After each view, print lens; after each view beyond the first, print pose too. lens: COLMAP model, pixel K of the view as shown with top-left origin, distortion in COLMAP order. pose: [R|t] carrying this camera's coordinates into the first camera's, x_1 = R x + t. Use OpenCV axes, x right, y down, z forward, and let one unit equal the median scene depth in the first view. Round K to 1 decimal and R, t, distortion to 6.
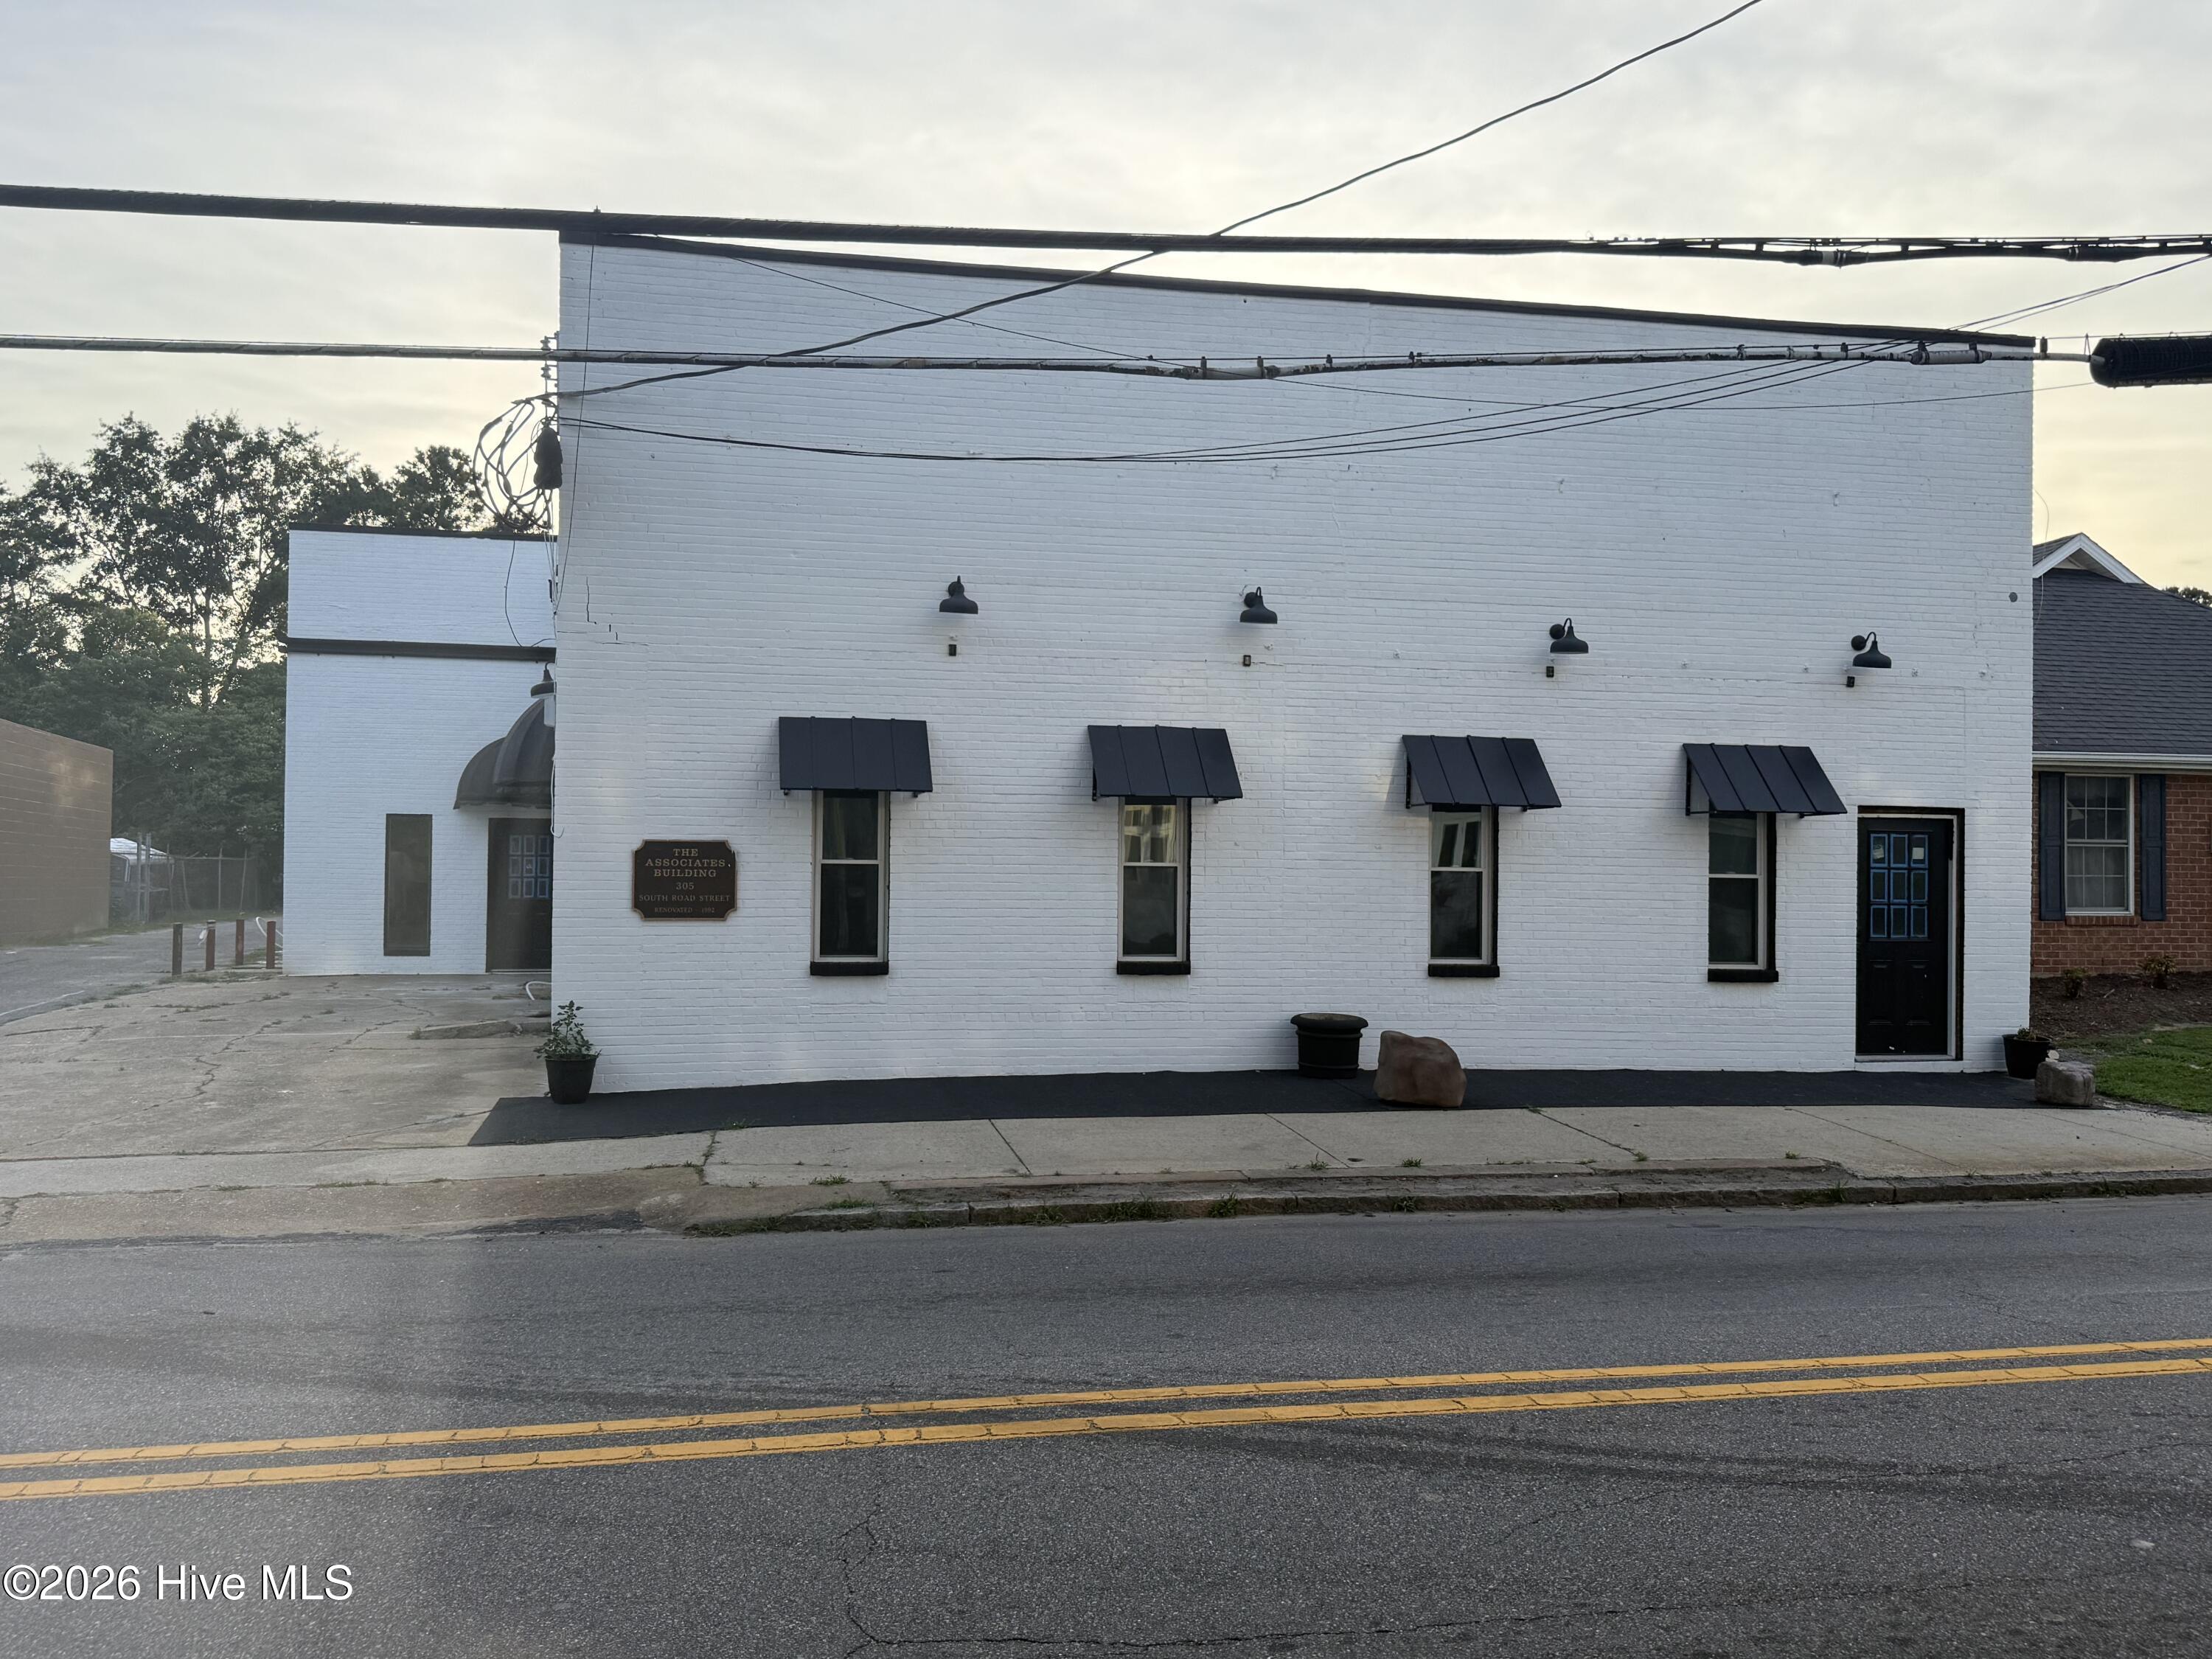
lens RADIAL K [[1889.2, 0, 1107.8], [0, 1889.2, 820.5], [0, 0, 1]] dist [0.139935, -0.242934]
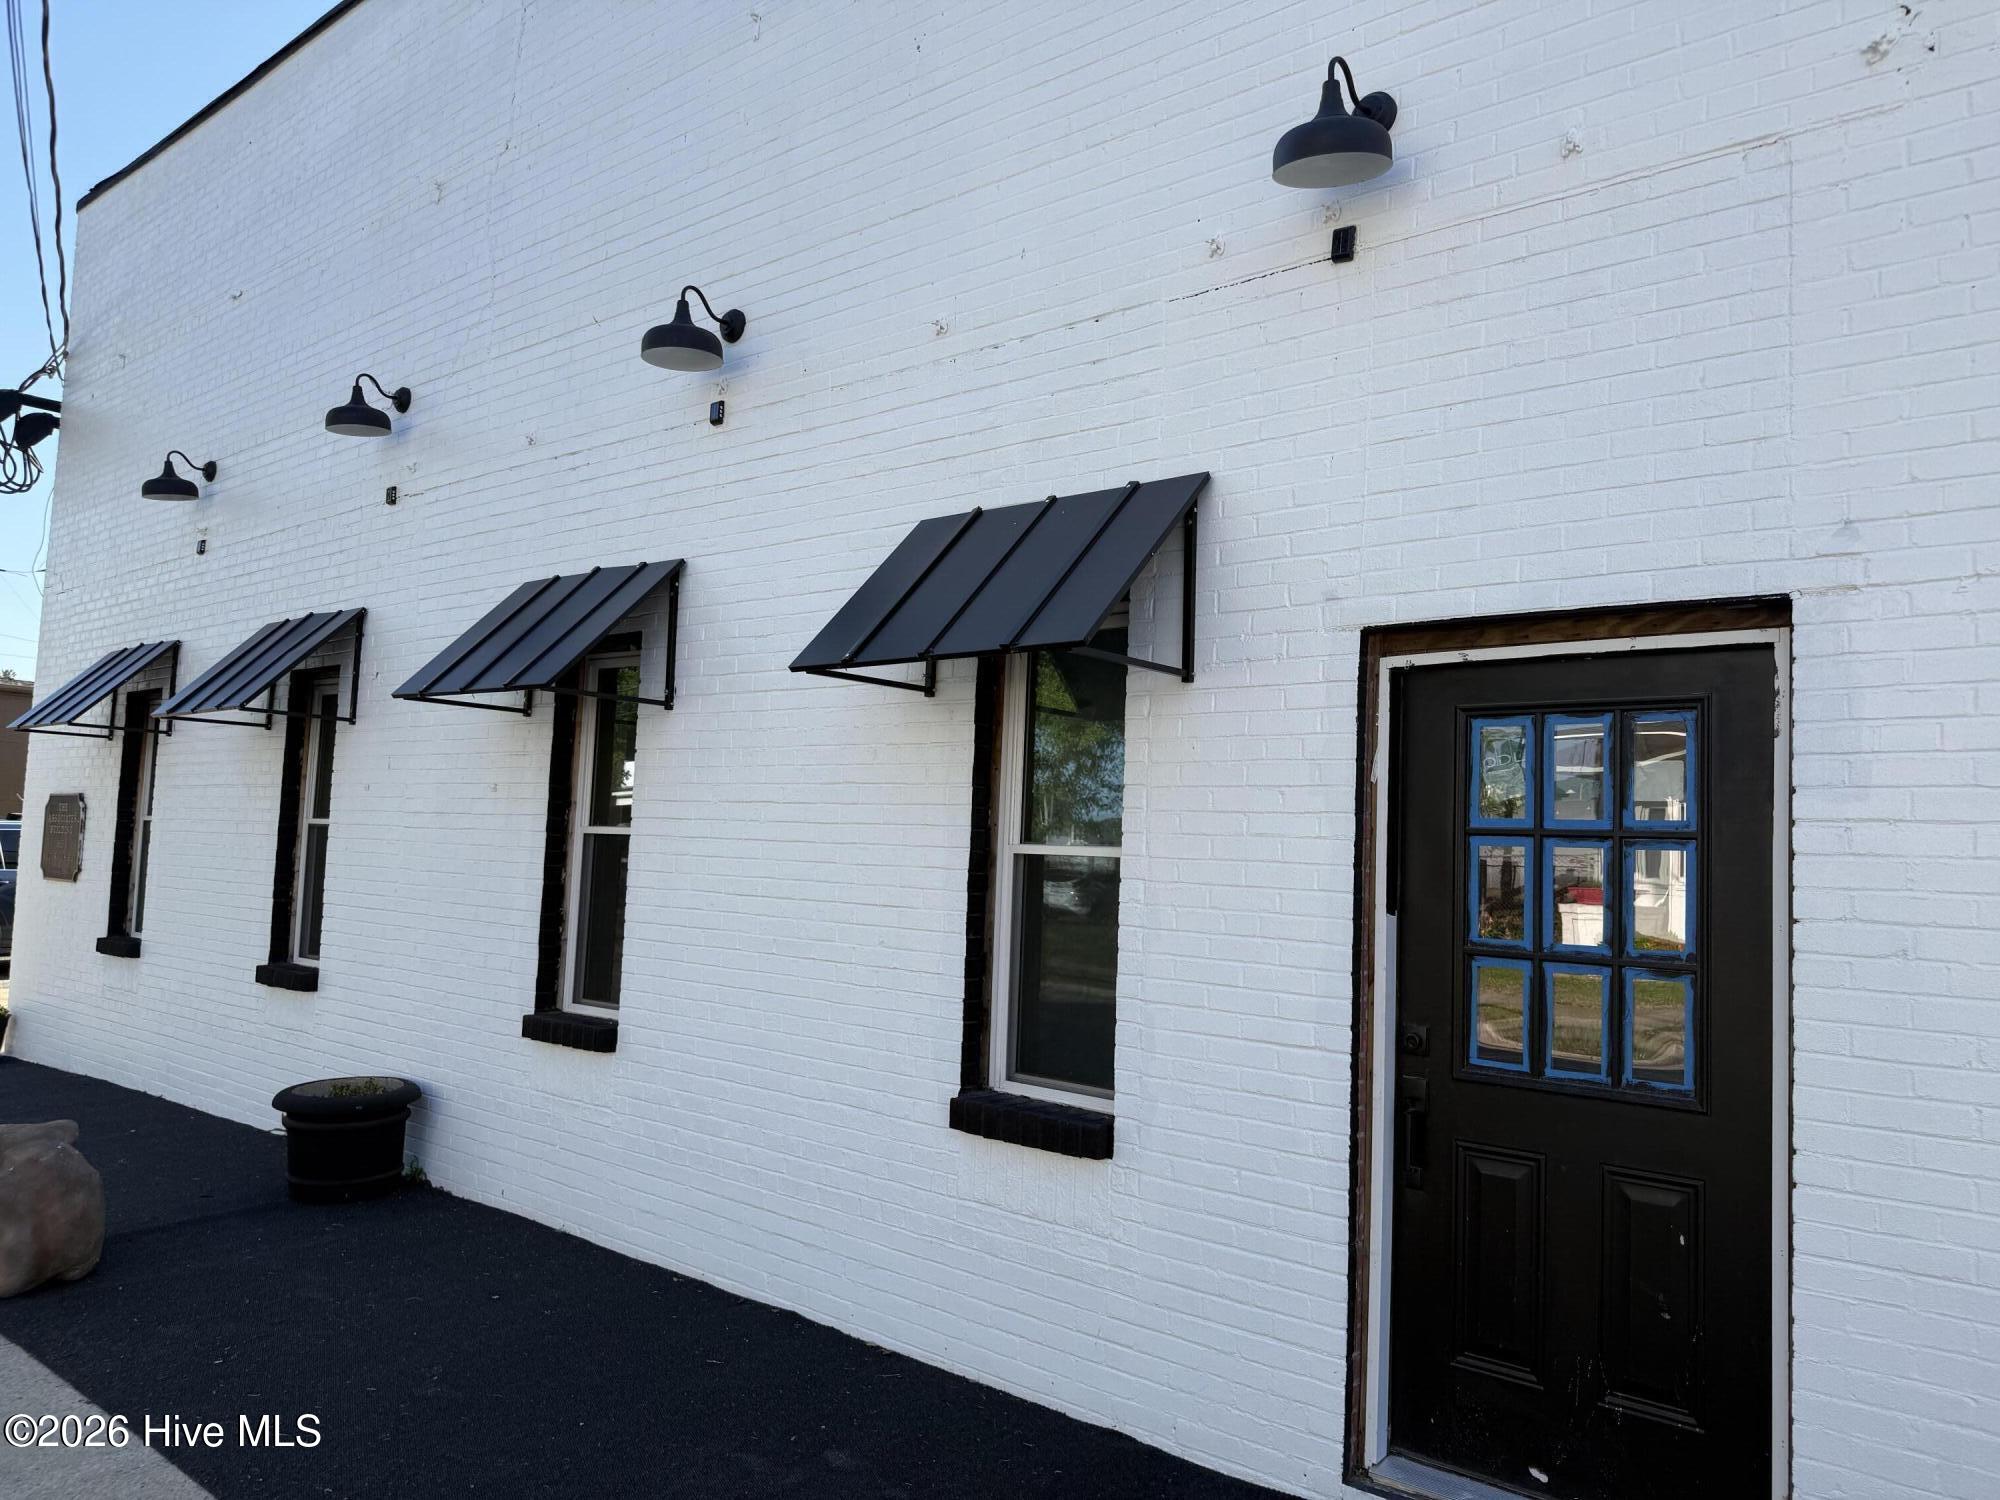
lens RADIAL K [[1405.6, 0, 992.8], [0, 1405.6, 768.6], [0, 0, 1]] dist [0.074511, -0.068673]
pose [[0.636808, -0.036852, -0.770142, 0.546821], [-0.012198, 0.998251, -0.057854, 0.029695], [0.770926, 0.046236, 0.635244, 0.837747]]
